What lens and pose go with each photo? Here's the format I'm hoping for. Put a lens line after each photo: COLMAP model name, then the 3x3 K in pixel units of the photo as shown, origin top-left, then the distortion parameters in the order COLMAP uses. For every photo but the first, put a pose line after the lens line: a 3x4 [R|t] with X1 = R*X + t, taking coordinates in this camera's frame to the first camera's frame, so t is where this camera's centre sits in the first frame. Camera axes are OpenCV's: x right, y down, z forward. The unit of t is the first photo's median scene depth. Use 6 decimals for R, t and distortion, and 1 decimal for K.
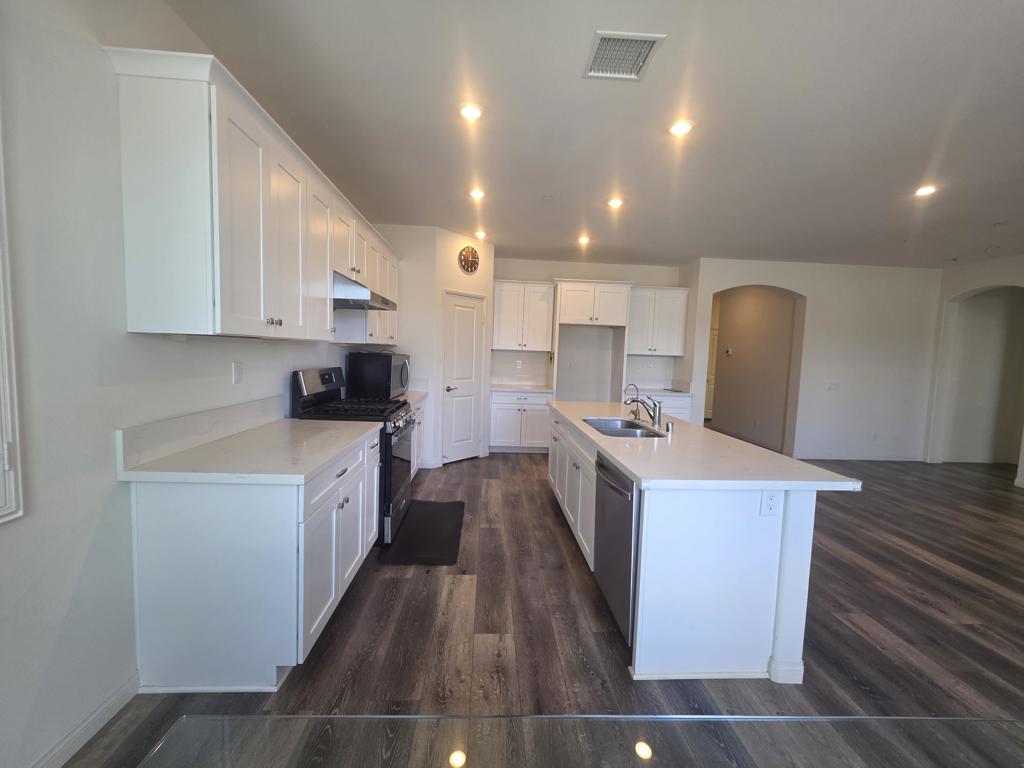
lens RADIAL K [[407.3, 0, 512.0], [0, 407.3, 384.0], [0, 0, 1]] dist [0.002096, -0.000165]
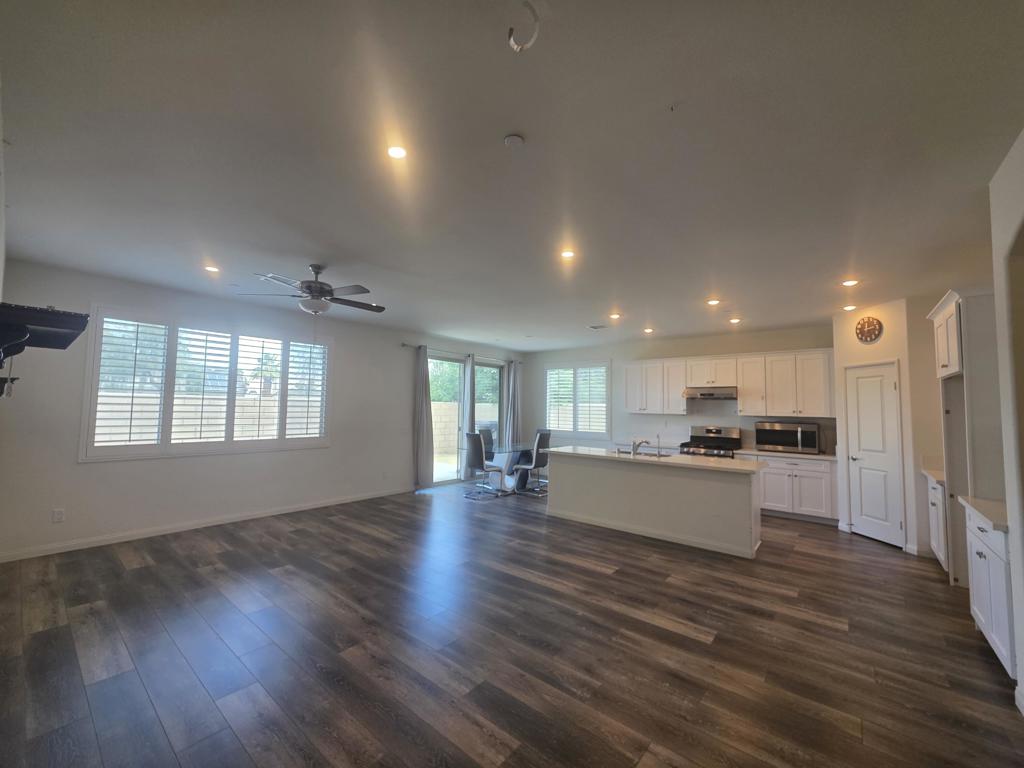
lens RADIAL K [[407.3, 0, 512.0], [0, 407.3, 384.0], [0, 0, 1]] dist [0.002096, -0.000165]
pose [[-0.676114, -0.092451, -0.730974, 1.758818], [-0.099580, 0.994460, -0.033669, -0.079158], [0.730037, 0.050026, -0.681575, 1.545053]]
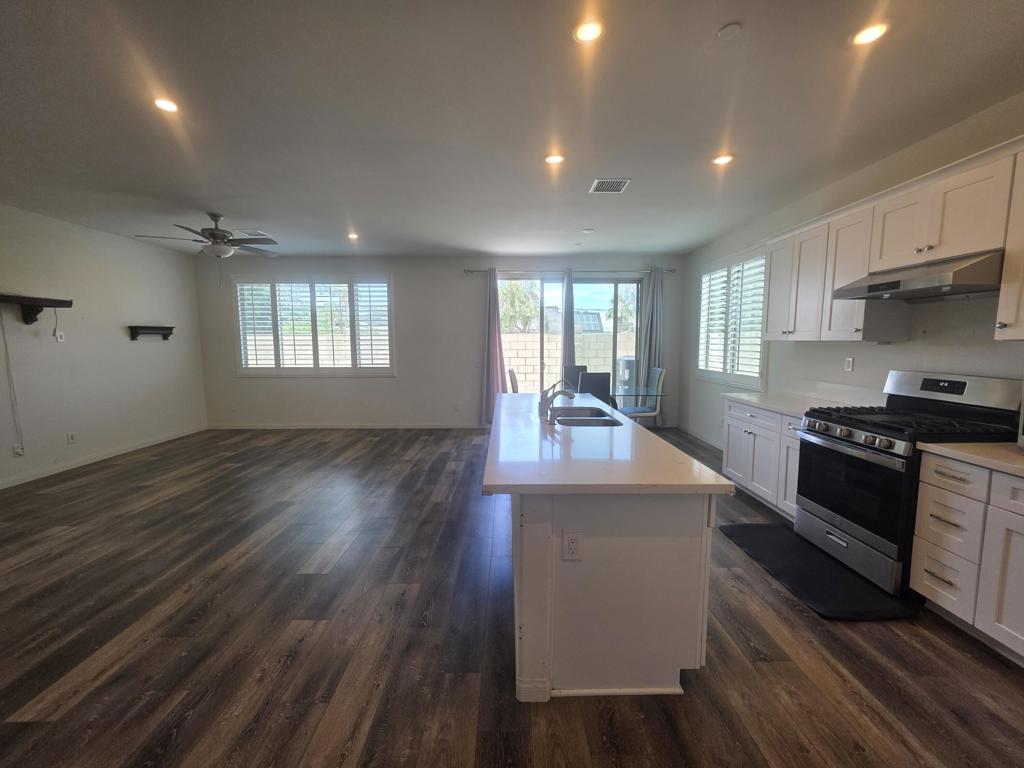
lens RADIAL K [[407.3, 0, 512.0], [0, 407.3, 384.0], [0, 0, 1]] dist [0.002096, -0.000165]
pose [[-0.998407, -0.038408, 0.041336, 0.336301], [-0.030158, 0.982392, 0.184380, -0.129325], [-0.047690, 0.182840, -0.981985, 1.673031]]
